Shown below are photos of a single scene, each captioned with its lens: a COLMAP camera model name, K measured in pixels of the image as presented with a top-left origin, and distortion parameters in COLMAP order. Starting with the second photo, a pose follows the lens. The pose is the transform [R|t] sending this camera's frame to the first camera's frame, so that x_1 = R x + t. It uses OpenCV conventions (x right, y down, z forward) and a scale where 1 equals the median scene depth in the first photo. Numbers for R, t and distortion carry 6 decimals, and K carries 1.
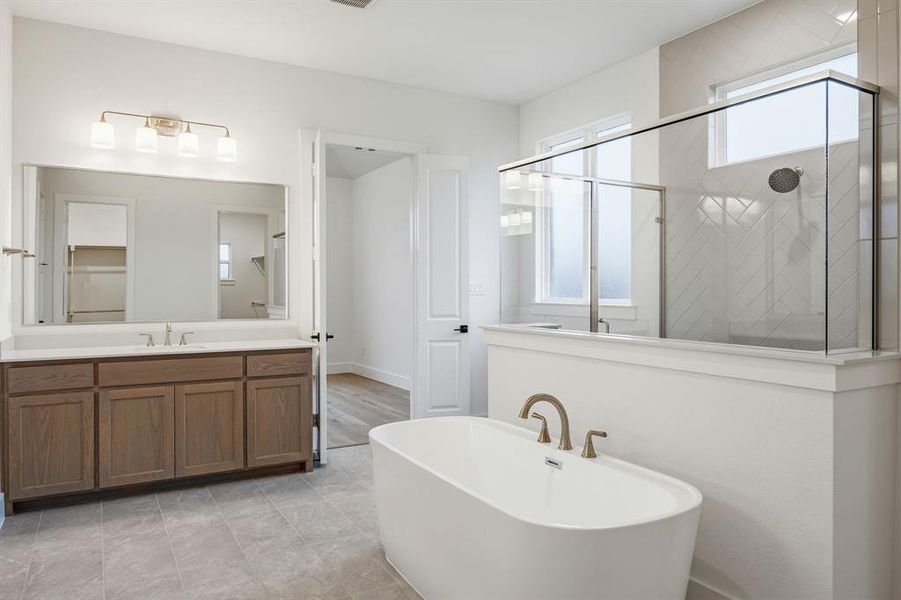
lens RADIAL K [[576.5, 0, 446.9], [0, 576.5, 293.9], [0, 0, 1]] dist [-0.003467, 0.000597]
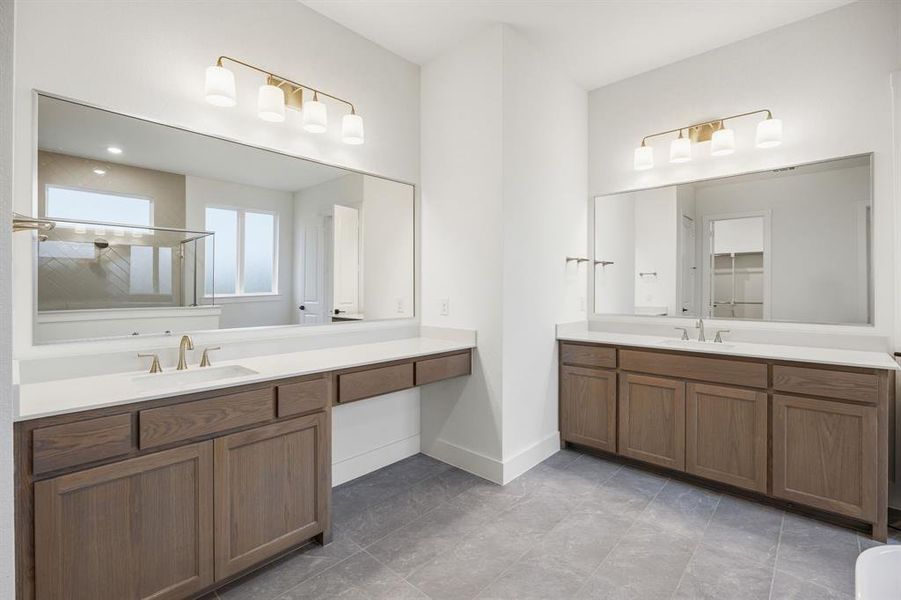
lens RADIAL K [[405.0, 0, 450.4], [0, 405.0, 287.3], [0, 0, 1]] dist [-0.011104, 0.000451]
pose [[0.311993, 0.001377, -0.950083, 0.076675], [-0.006644, 0.999978, -0.000733, -0.004942], [0.950061, 0.006541, 0.311995, 0.383392]]
